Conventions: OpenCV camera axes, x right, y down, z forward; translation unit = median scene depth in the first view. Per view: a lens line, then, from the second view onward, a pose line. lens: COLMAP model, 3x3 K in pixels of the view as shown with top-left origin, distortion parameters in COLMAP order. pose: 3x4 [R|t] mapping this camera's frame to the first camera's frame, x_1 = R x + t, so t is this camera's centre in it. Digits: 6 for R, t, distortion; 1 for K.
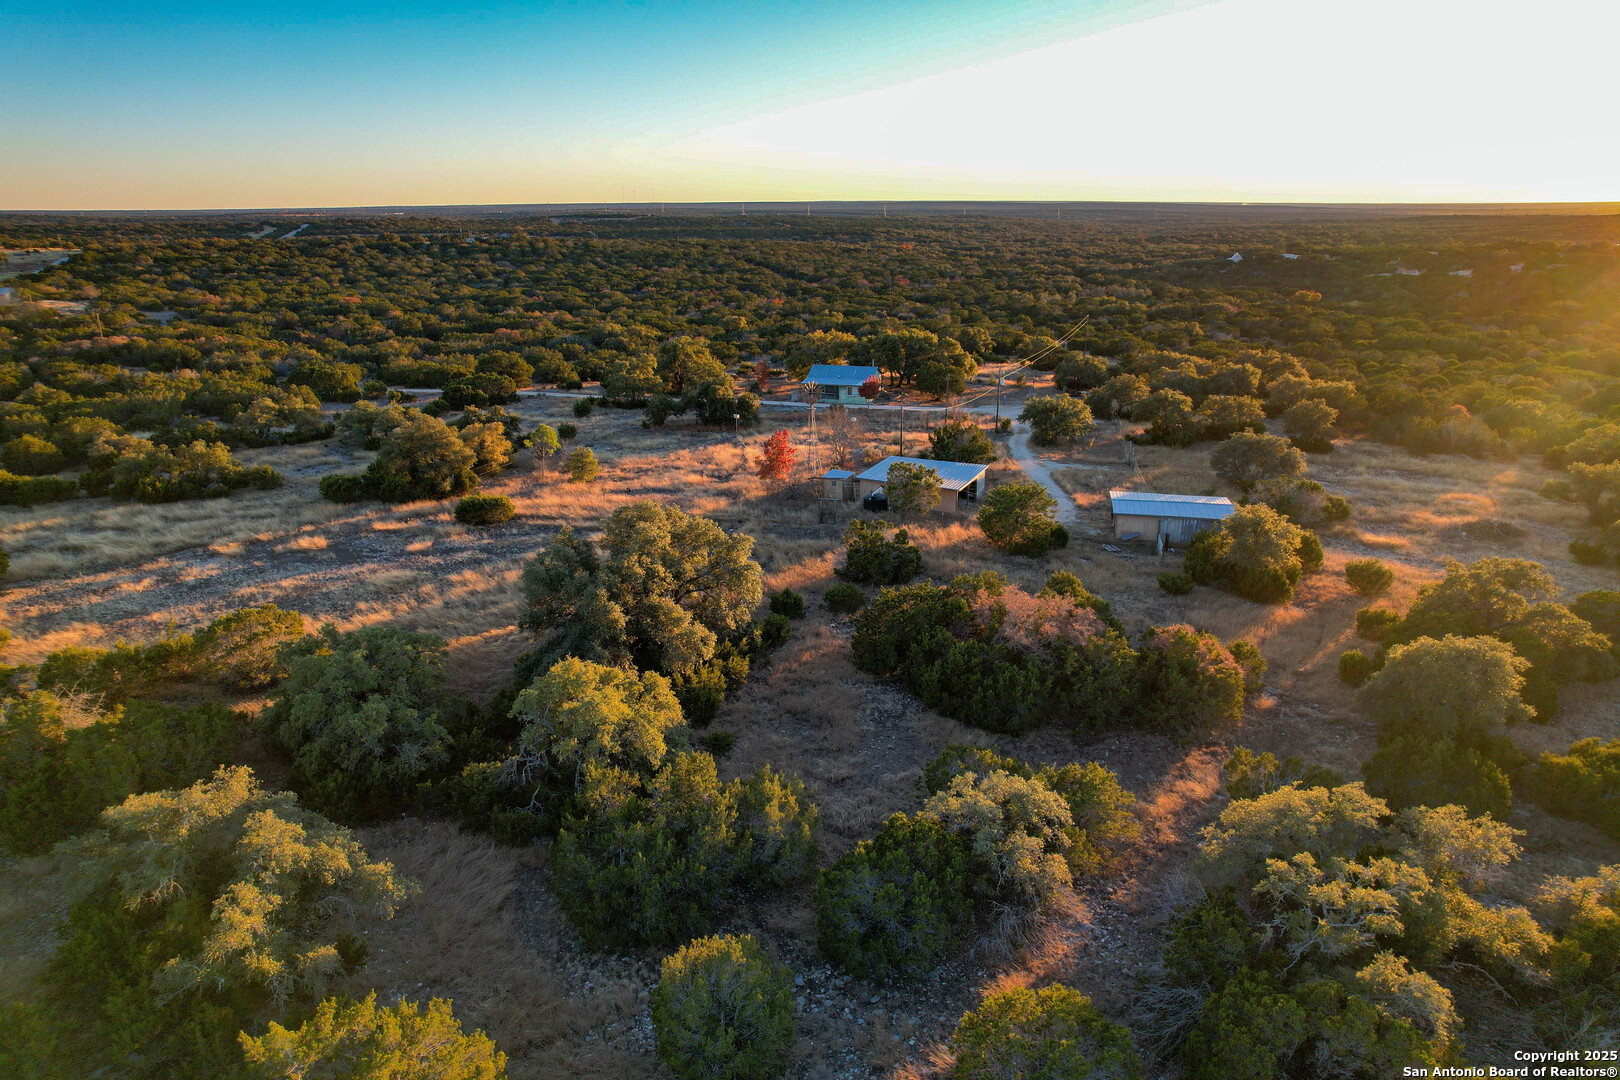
lens RADIAL K [[1028.7, 0, 808.7], [0, 1028.7, 541.8], [0, 0, 1]] dist [-0.001327, 0.000402]
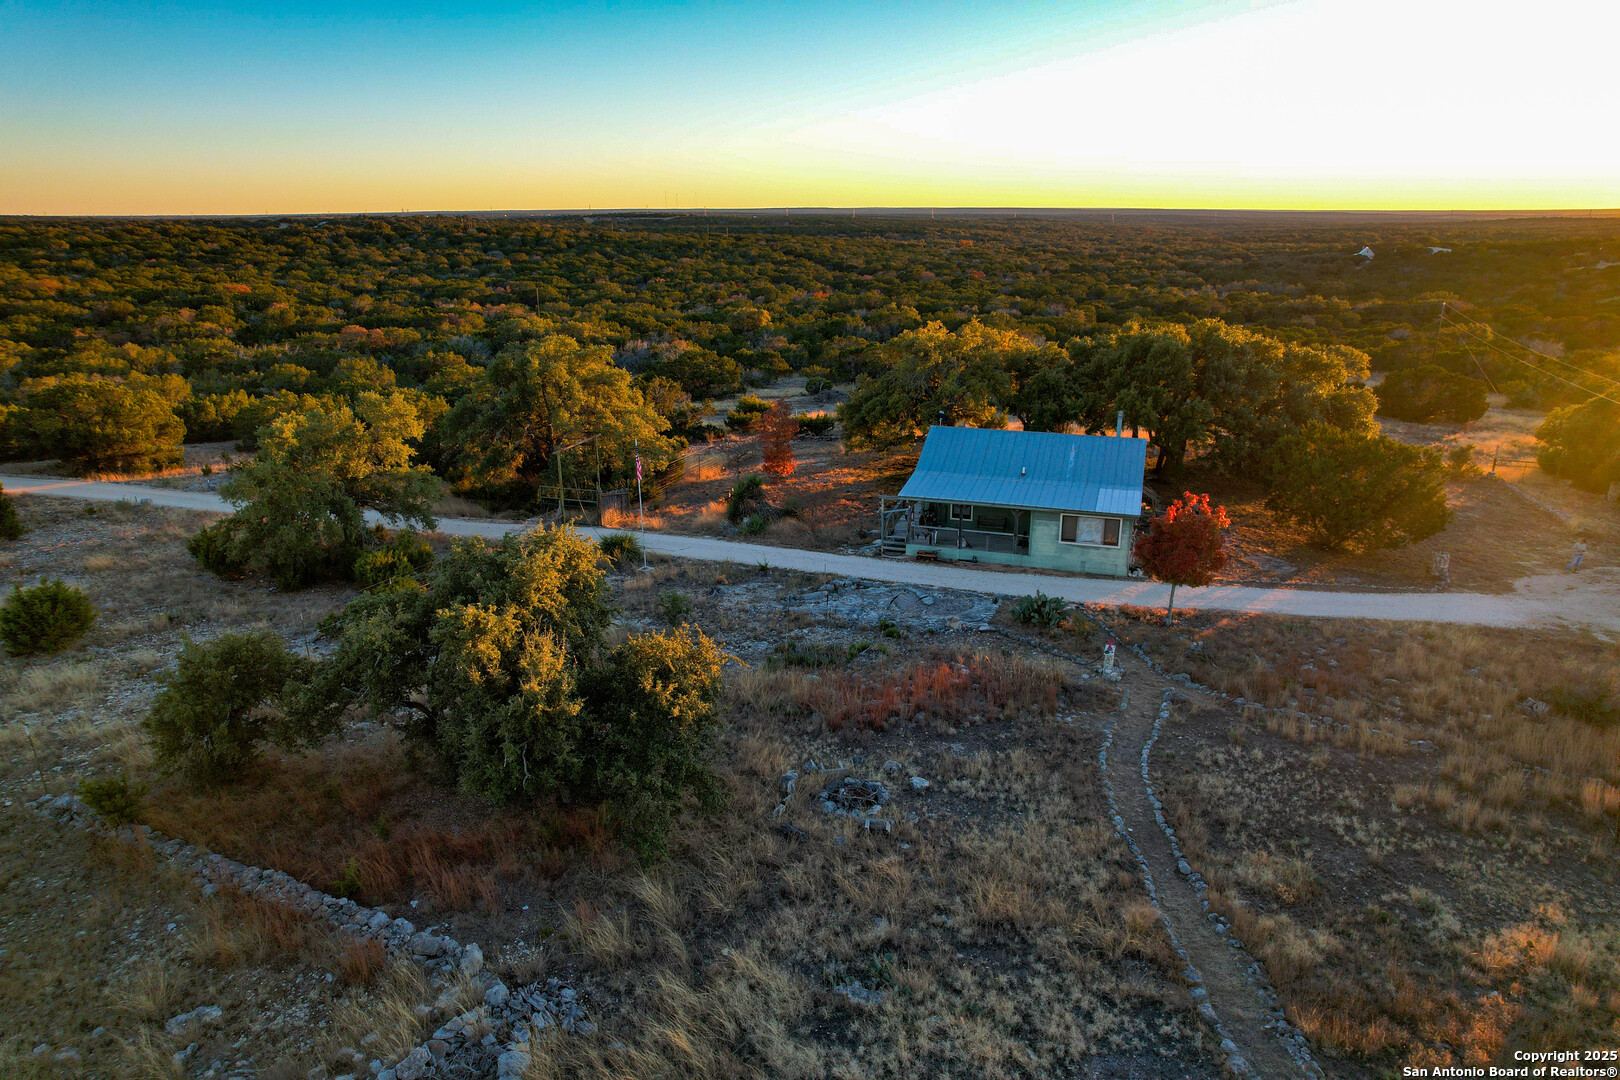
lens RADIAL K [[1028.7, 0, 810.5], [0, 1028.7, 537.3], [0, 0, 1]] dist [-0.001327, 0.000402]
pose [[0.999218, 0.013832, -0.037036, -0.005427], [-0.014211, 0.999849, -0.009986, -0.034857], [0.036893, 0.010505, 0.999264, 0.176853]]
